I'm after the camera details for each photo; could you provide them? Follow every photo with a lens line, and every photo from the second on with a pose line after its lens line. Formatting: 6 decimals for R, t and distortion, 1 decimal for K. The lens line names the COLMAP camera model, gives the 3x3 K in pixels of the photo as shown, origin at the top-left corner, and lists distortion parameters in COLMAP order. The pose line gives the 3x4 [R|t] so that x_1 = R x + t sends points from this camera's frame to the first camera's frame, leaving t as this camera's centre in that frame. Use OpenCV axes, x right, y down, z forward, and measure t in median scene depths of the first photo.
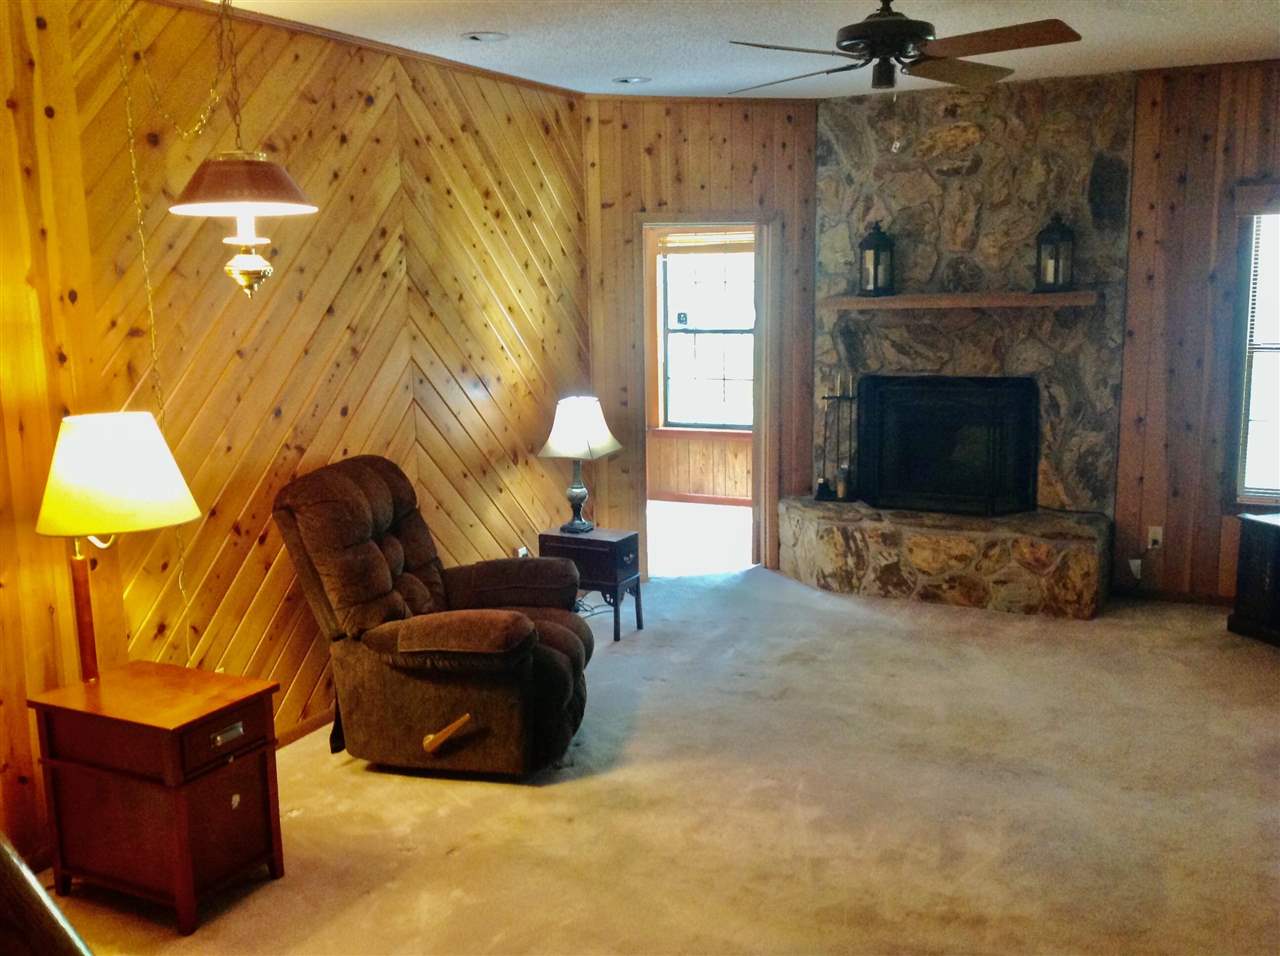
lens RADIAL K [[1176.3, 0, 640.0], [0, 1176.3, 478.0], [0, 0, 1]] dist [-0.005668, -0.005871]
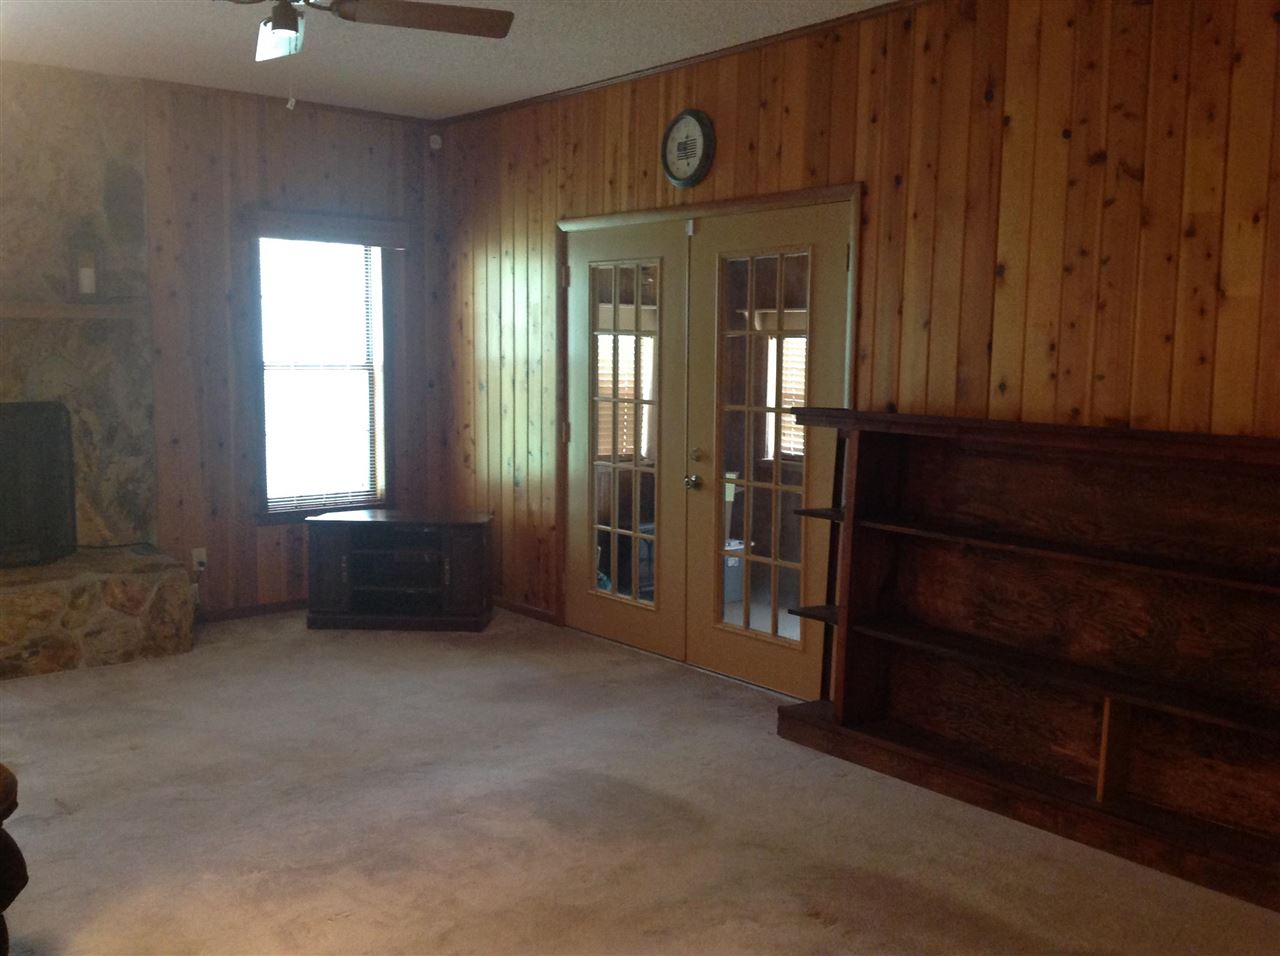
lens RADIAL K [[1176.3, 0, 640.0], [0, 1176.3, 478.0], [0, 0, 1]] dist [-0.005668, -0.005871]
pose [[0.393696, -0.080837, 0.915679, -0.314063], [0.135408, 0.990359, 0.029211, 0.004426], [-0.909213, 0.112489, 0.400846, 0.268954]]
